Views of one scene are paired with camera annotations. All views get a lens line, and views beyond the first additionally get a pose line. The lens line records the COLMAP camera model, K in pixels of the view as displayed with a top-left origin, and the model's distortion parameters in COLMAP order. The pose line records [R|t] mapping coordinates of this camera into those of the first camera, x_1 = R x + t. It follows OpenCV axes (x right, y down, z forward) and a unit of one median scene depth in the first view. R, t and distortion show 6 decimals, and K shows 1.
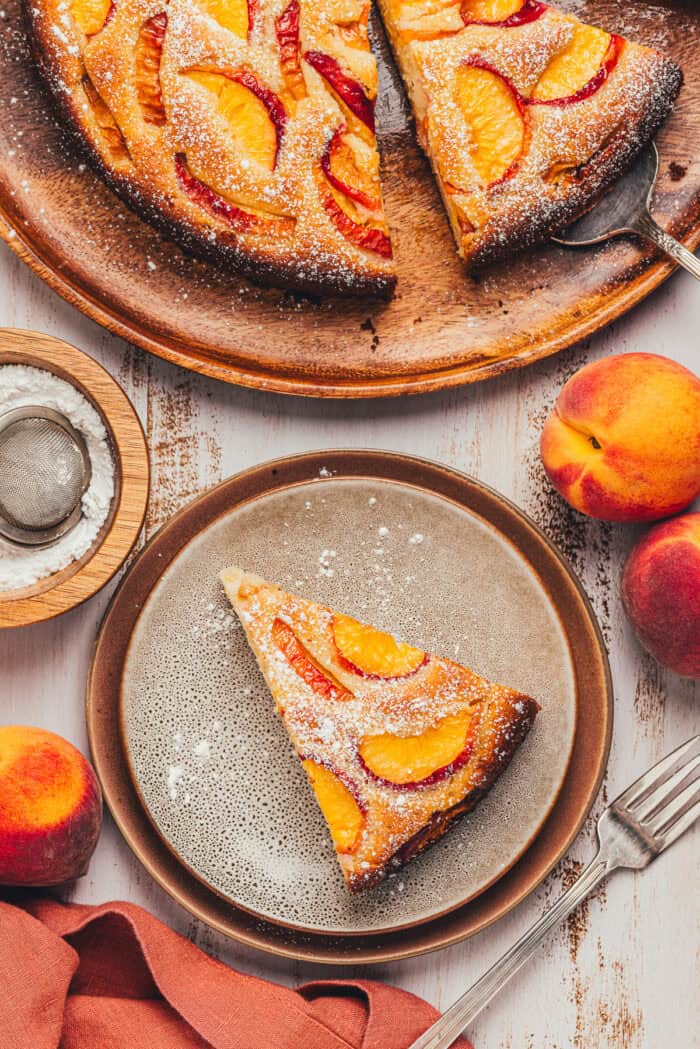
lens RADIAL K [[3443.5, 0, 349.2], [0, 3443.5, 527.1], [0, 0, 1]] dist [-0.050715, 0.000000]
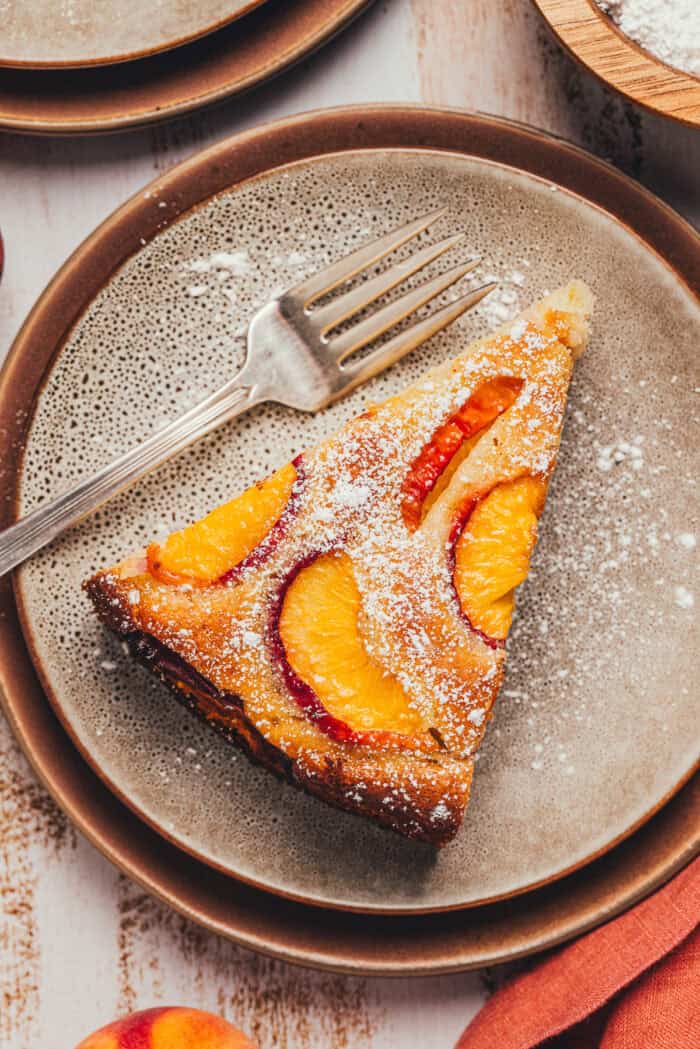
lens RADIAL K [[3443.5, 0, 373.4], [0, 3443.5, 515.9], [0, 0, 1]] dist [-0.050715, 0.000000]
pose [[0.160173, 0.986621, -0.030376, 0.015479], [-0.986461, 0.161093, 0.030725, 0.037339], [0.035207, 0.025043, 0.999066, 0.411362]]
